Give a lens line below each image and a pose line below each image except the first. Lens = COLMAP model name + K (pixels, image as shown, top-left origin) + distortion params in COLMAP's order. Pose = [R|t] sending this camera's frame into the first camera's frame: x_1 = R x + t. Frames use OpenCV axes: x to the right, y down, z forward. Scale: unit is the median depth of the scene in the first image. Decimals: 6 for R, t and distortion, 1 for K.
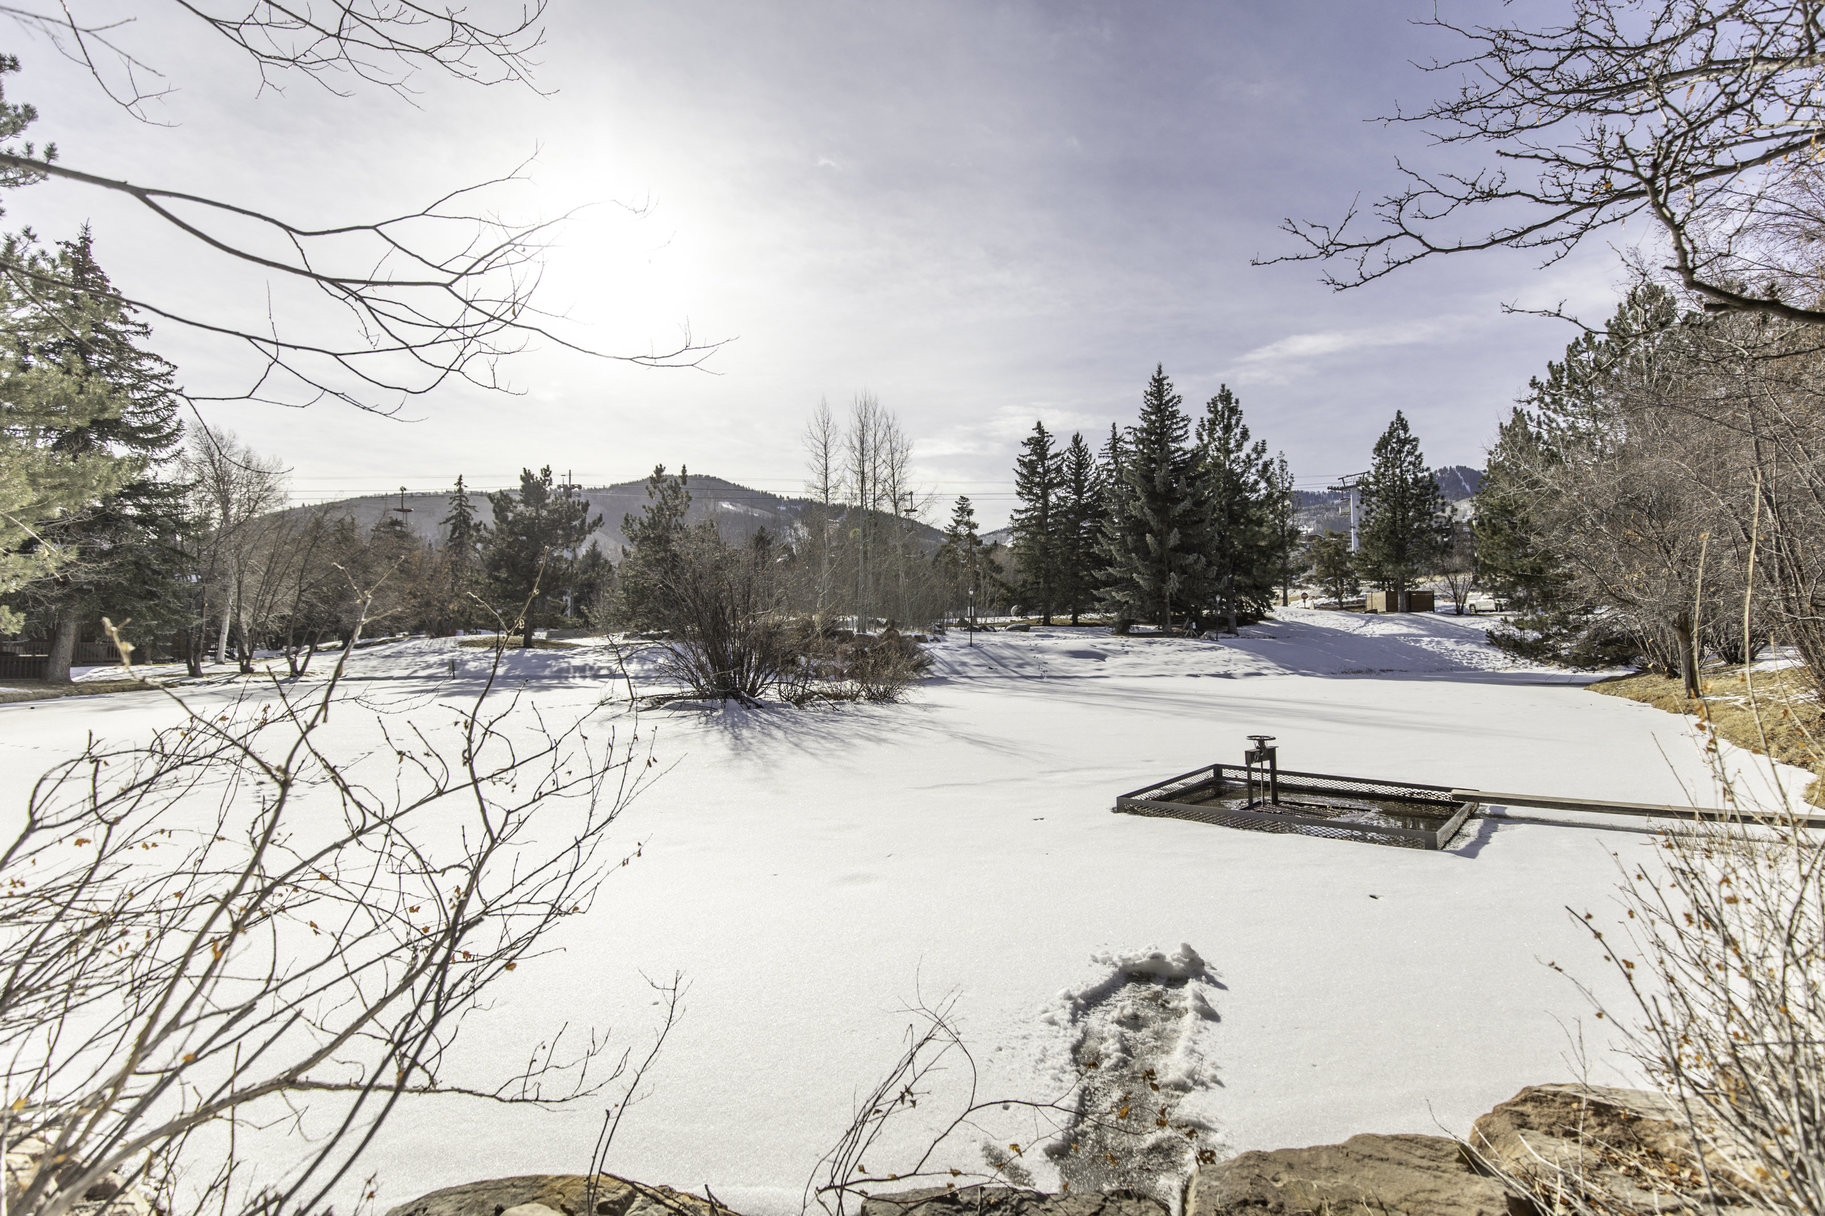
lens RADIAL K [[706.9, 0, 912.5], [0, 706.9, 608.0], [0, 0, 1]] dist [0.000080, 0.000000]
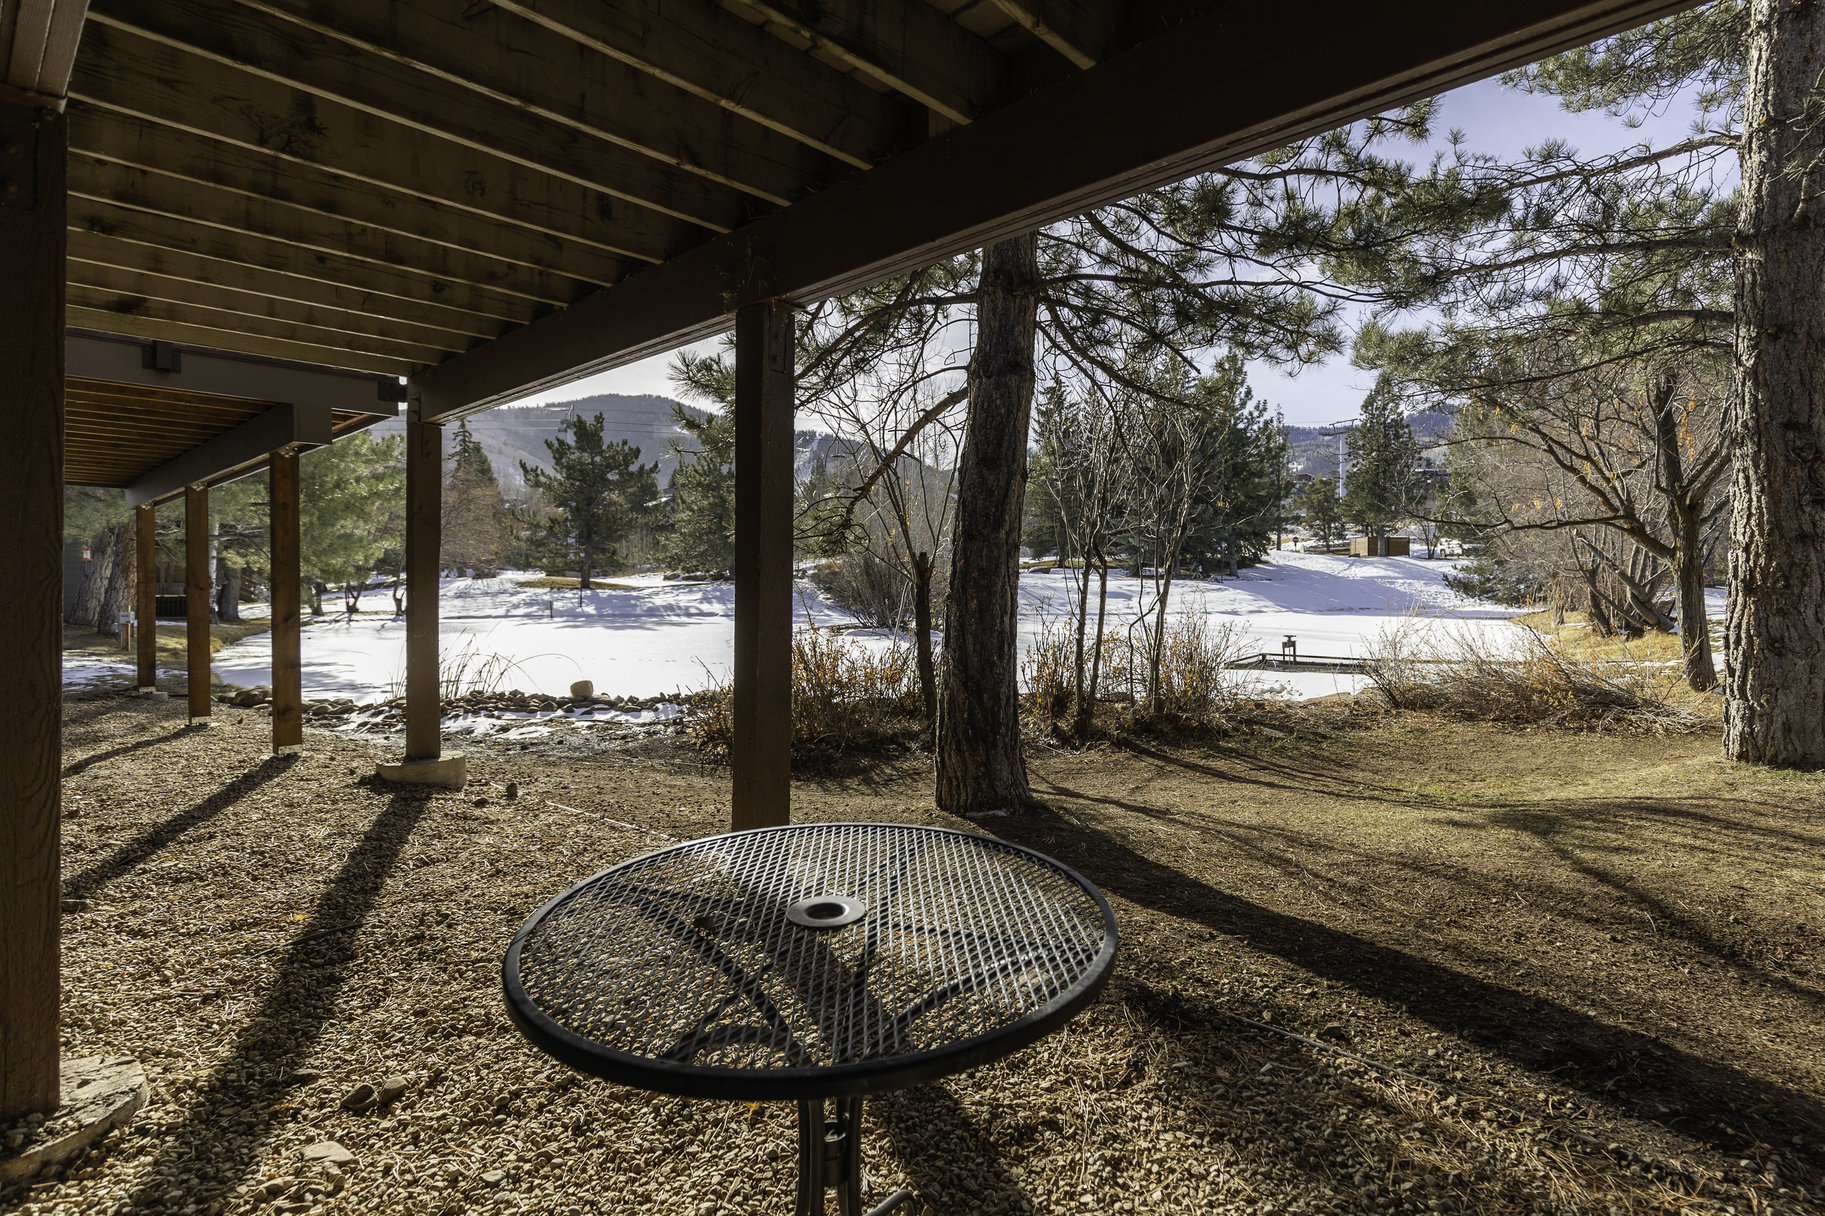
lens RADIAL K [[837.4, 0, 911.1], [0, 837.4, 580.4], [0, 0, 1]] dist [0.008802, -0.003455]
pose [[0.996419, 0.001187, 0.084543, -0.153667], [-0.005319, 0.998801, 0.048672, -0.017112], [-0.084384, -0.048947, 0.995230, -0.251625]]
